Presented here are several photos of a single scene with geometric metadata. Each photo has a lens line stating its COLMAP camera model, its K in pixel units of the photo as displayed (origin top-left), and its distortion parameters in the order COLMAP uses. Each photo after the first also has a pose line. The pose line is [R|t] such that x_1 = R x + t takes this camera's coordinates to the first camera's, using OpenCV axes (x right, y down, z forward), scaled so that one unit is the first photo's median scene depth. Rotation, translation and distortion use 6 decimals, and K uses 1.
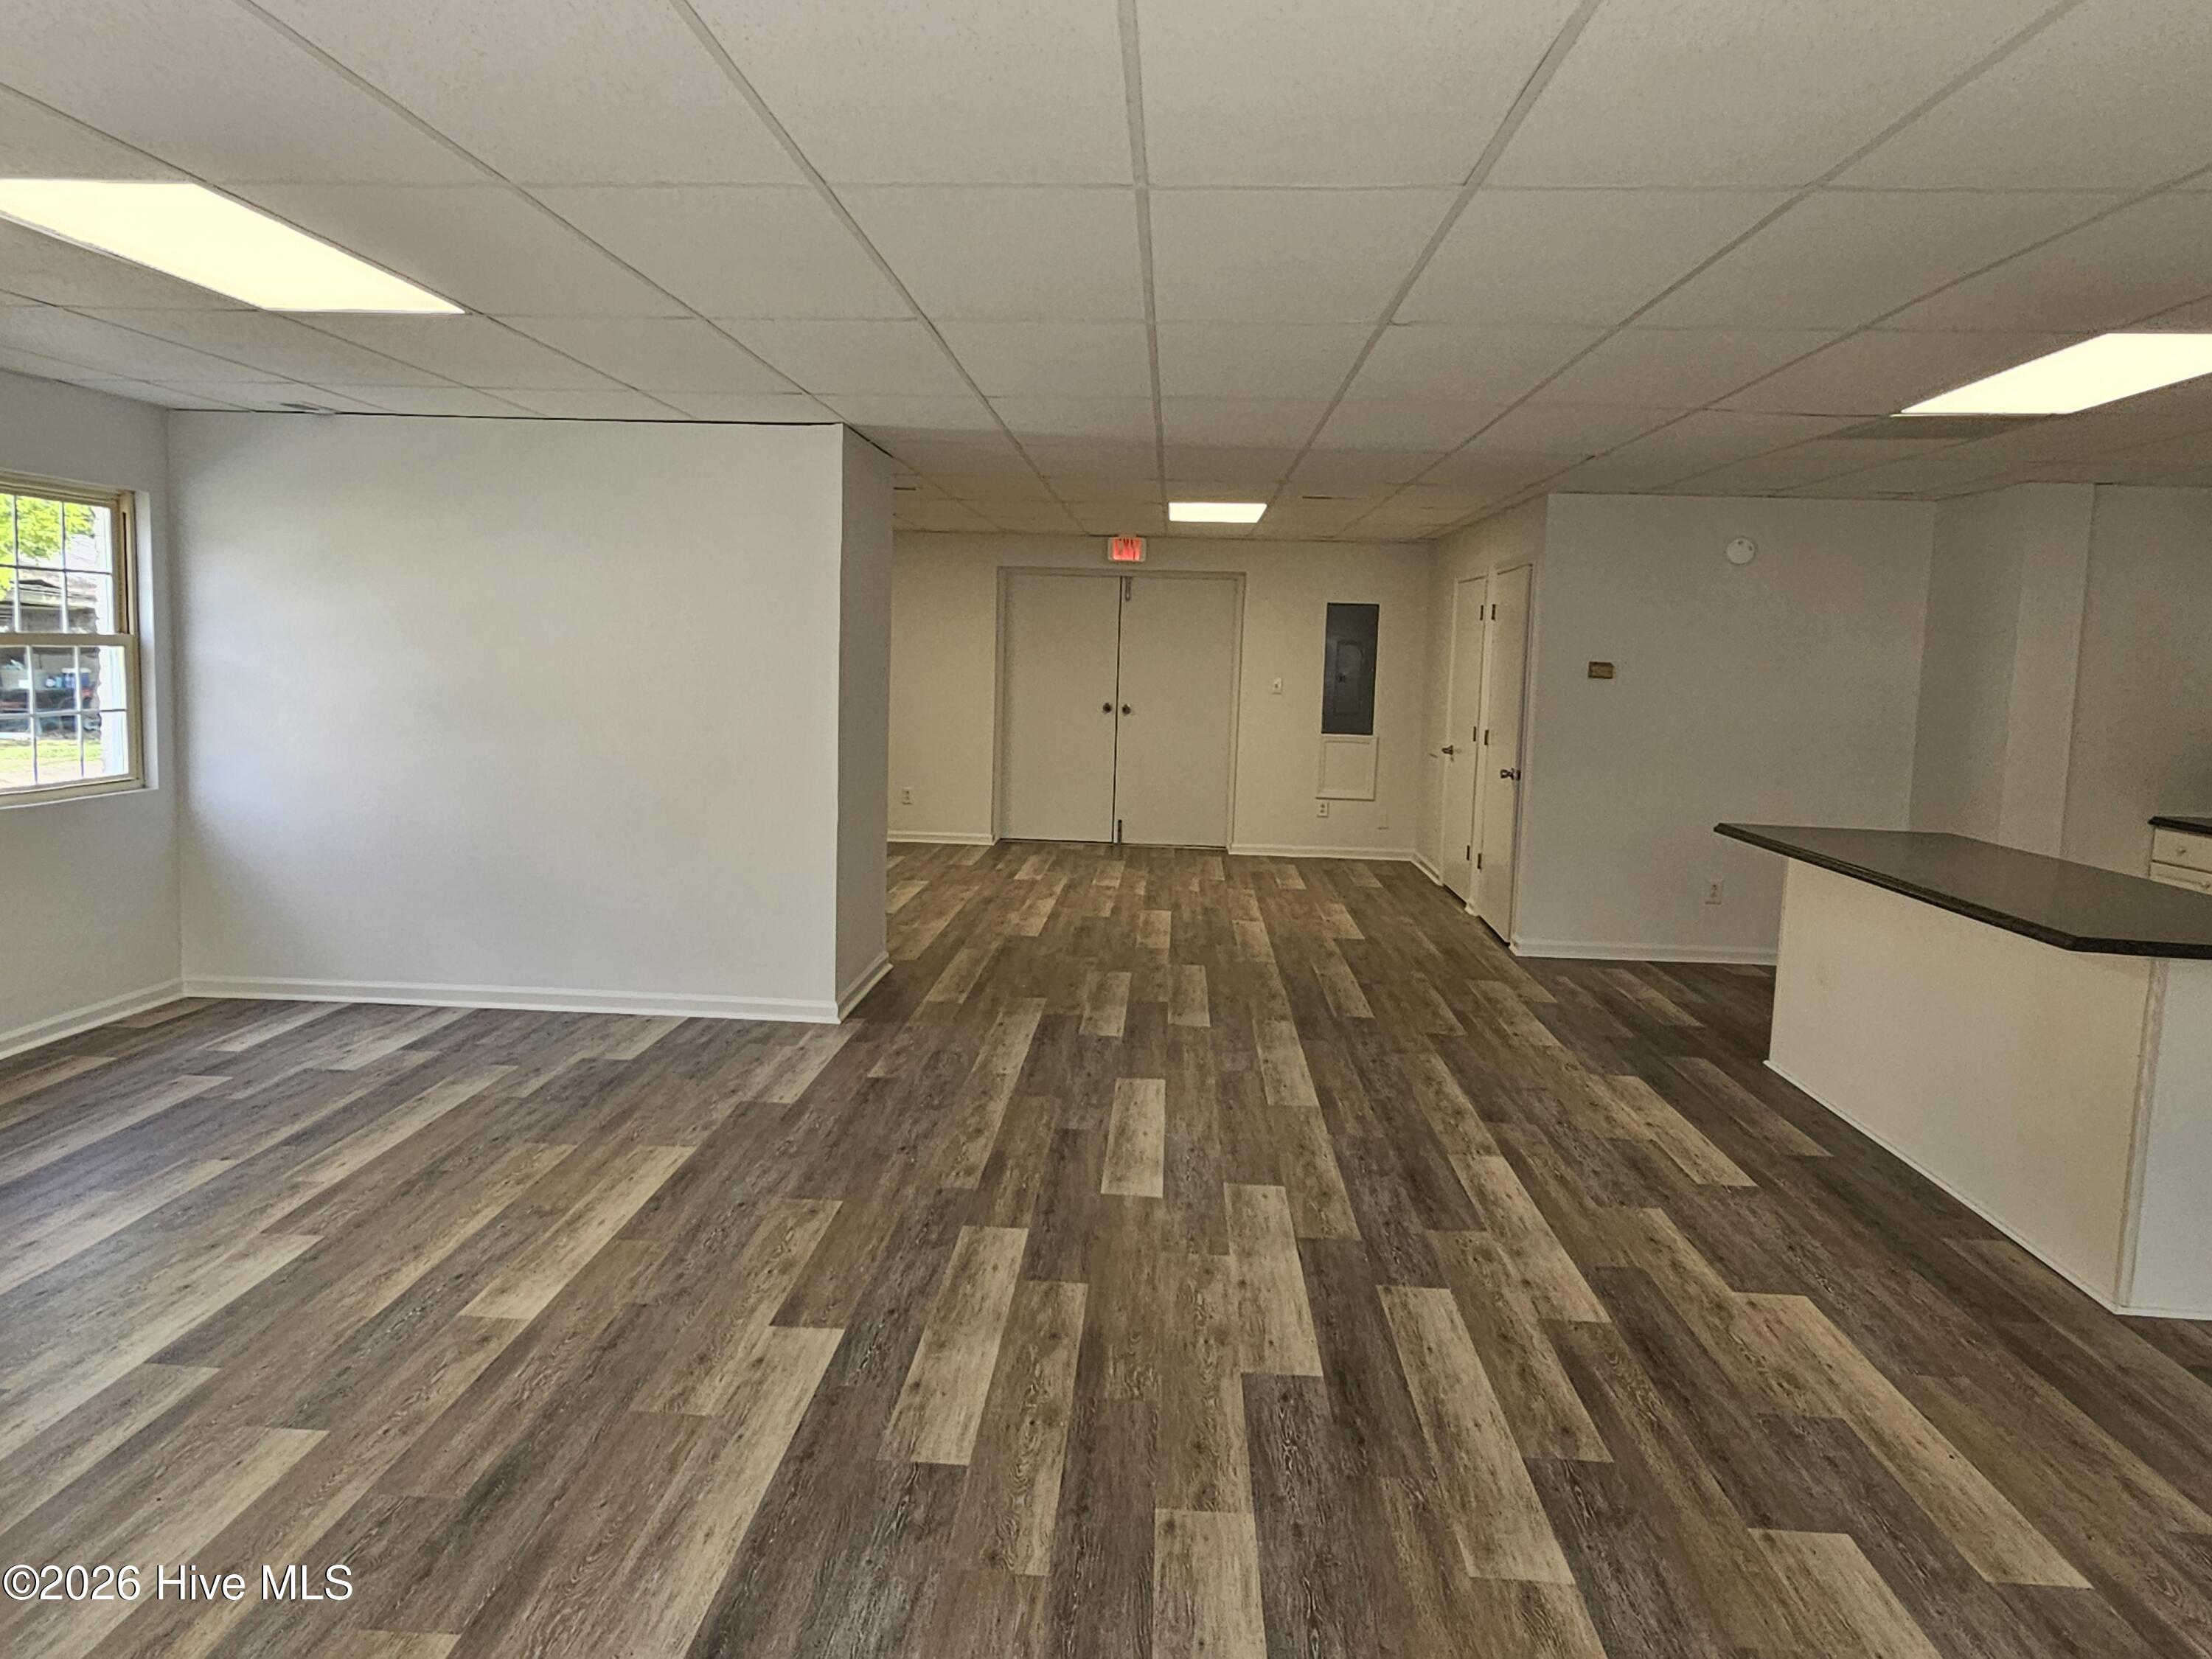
lens RADIAL K [[1534.4, 0, 1102.9], [0, 1534.4, 823.3], [0, 0, 1]] dist [0.001928, -0.002891]
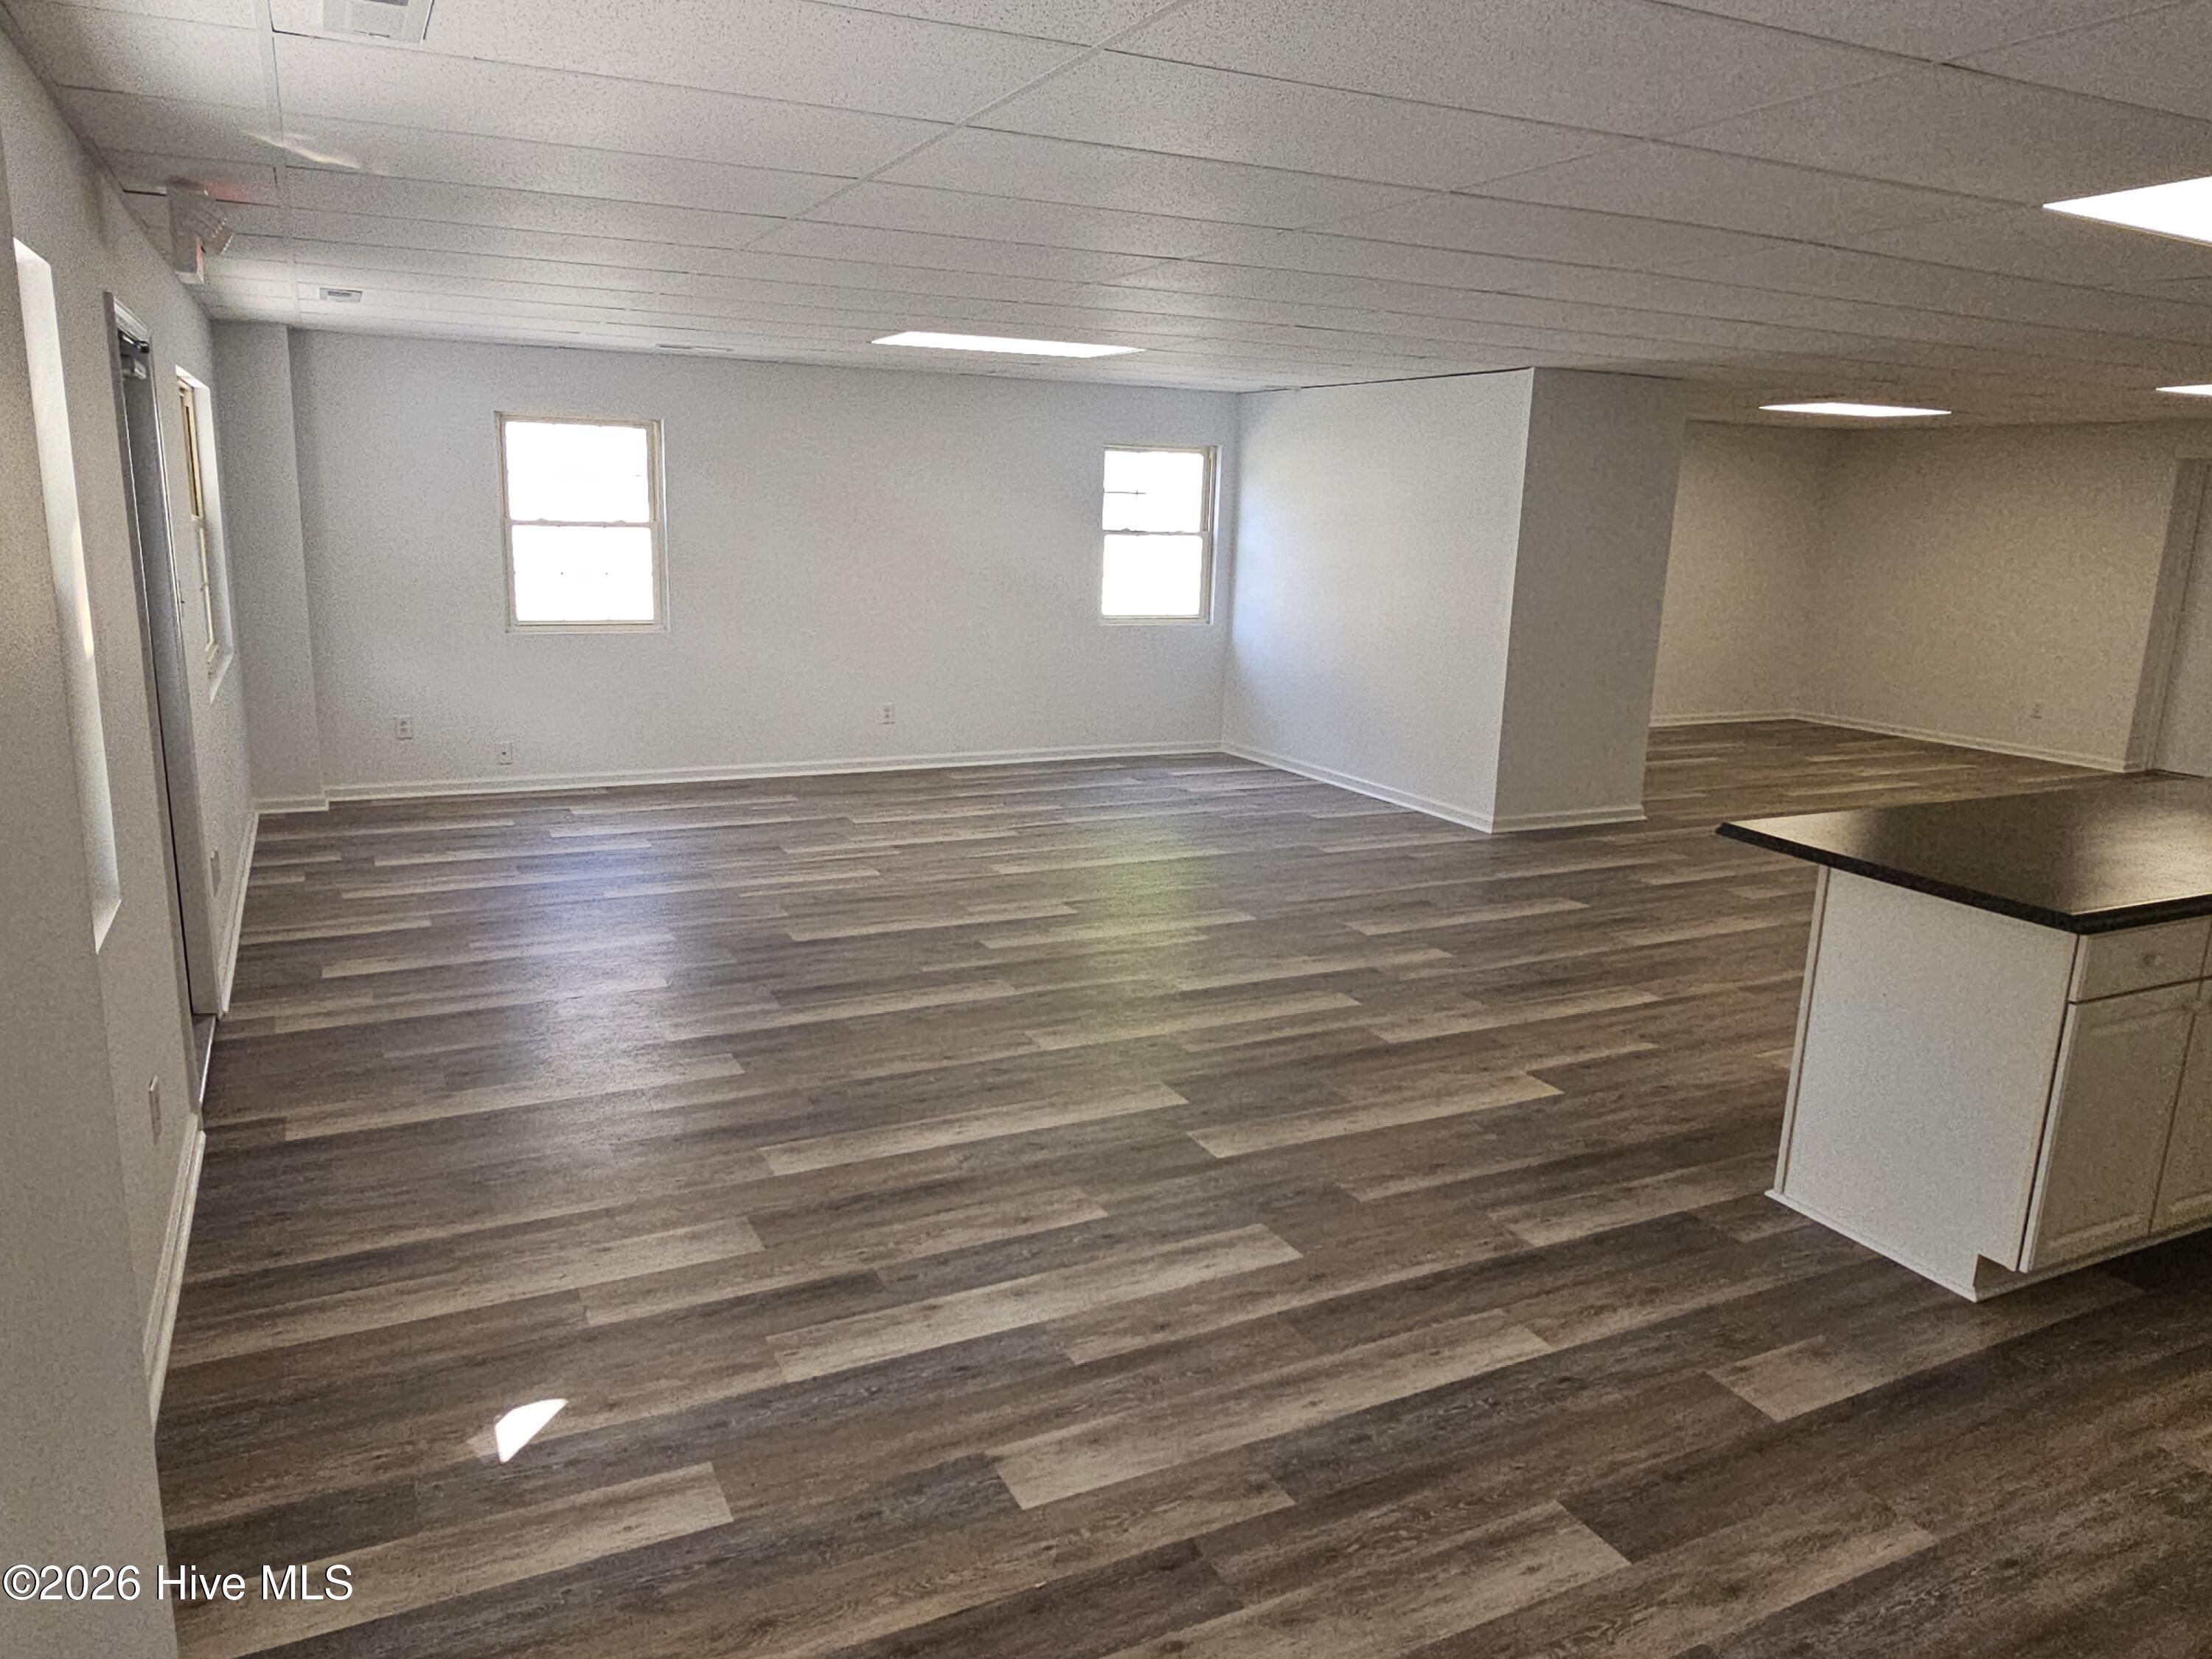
lens RADIAL K [[1534.4, 0, 1102.8], [0, 1534.4, 837.0], [0, 0, 1]] dist [0.001928, -0.002891]
pose [[0.499909, 0.172188, -0.848789, 1.171481], [-0.111480, 0.984678, 0.134097, -0.008506], [0.858873, 0.027587, 0.511445, 0.065973]]
